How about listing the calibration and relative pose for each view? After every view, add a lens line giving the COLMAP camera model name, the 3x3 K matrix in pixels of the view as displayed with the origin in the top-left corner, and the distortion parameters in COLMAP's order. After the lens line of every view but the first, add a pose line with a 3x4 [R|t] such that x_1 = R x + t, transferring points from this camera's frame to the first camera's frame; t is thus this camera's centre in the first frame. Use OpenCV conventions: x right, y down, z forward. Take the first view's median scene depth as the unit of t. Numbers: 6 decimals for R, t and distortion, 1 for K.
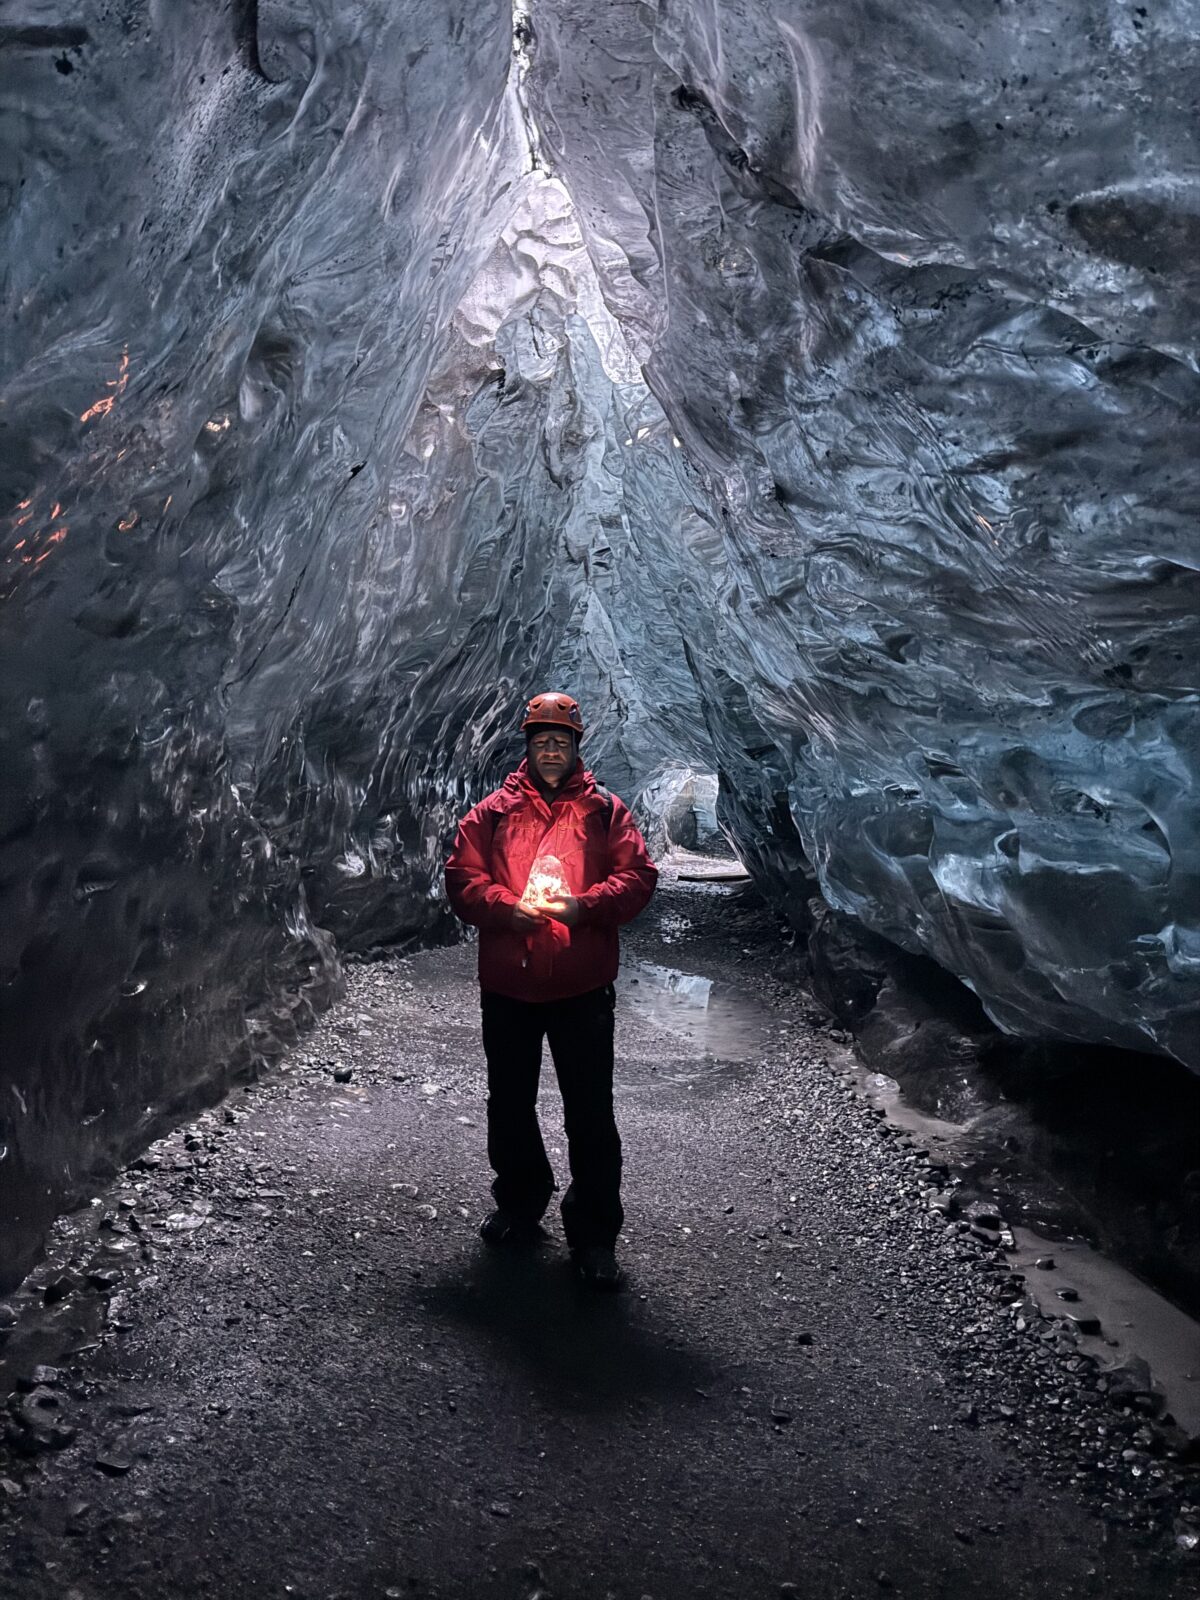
lens RADIAL K [[1113.9, 0, 599.9], [0, 1113.9, 807.4], [0, 0, 1]] dist [-0.000832, -0.026250]
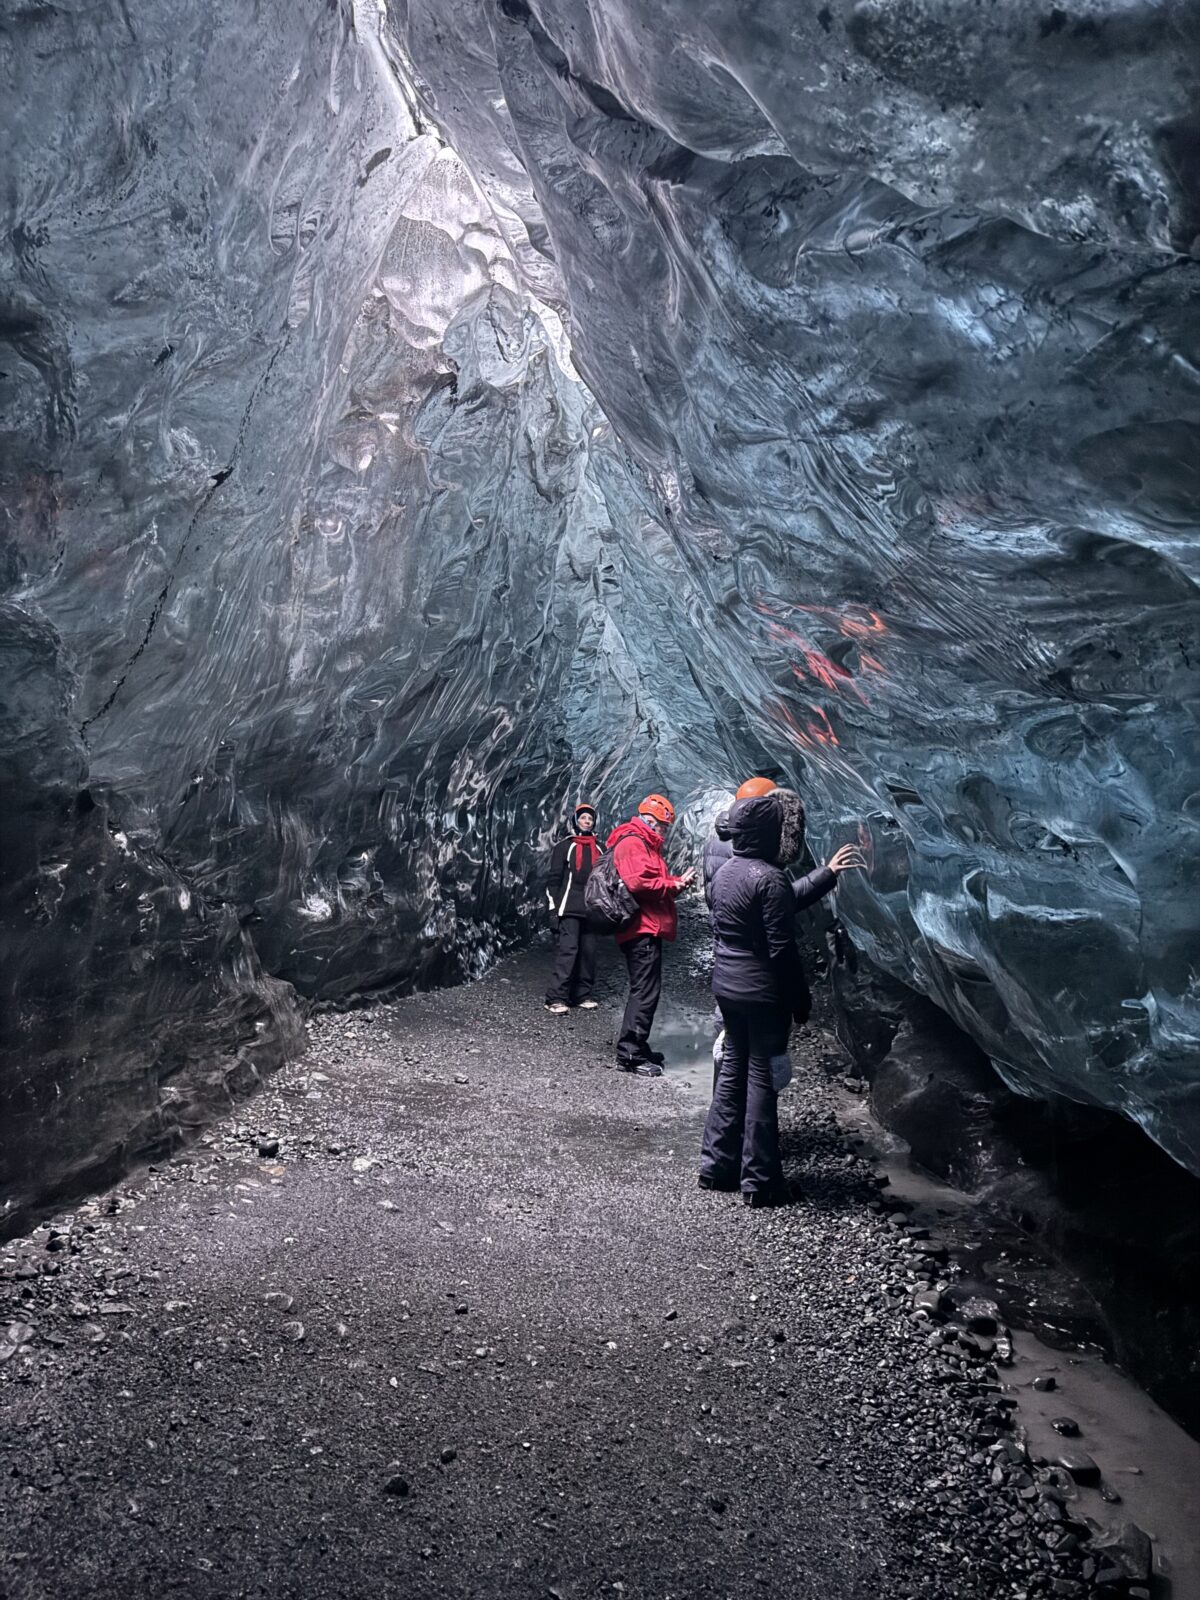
lens RADIAL K [[1128.1, 0, 600.0], [0, 1128.1, 800.0], [0, 0, 1]] dist [-0.002749, -0.011216]
pose [[0.998277, -0.025020, -0.053081, 0.091992], [0.023596, 0.999349, -0.027286, -0.010653], [0.053729, 0.025987, 0.998217, 0.092563]]
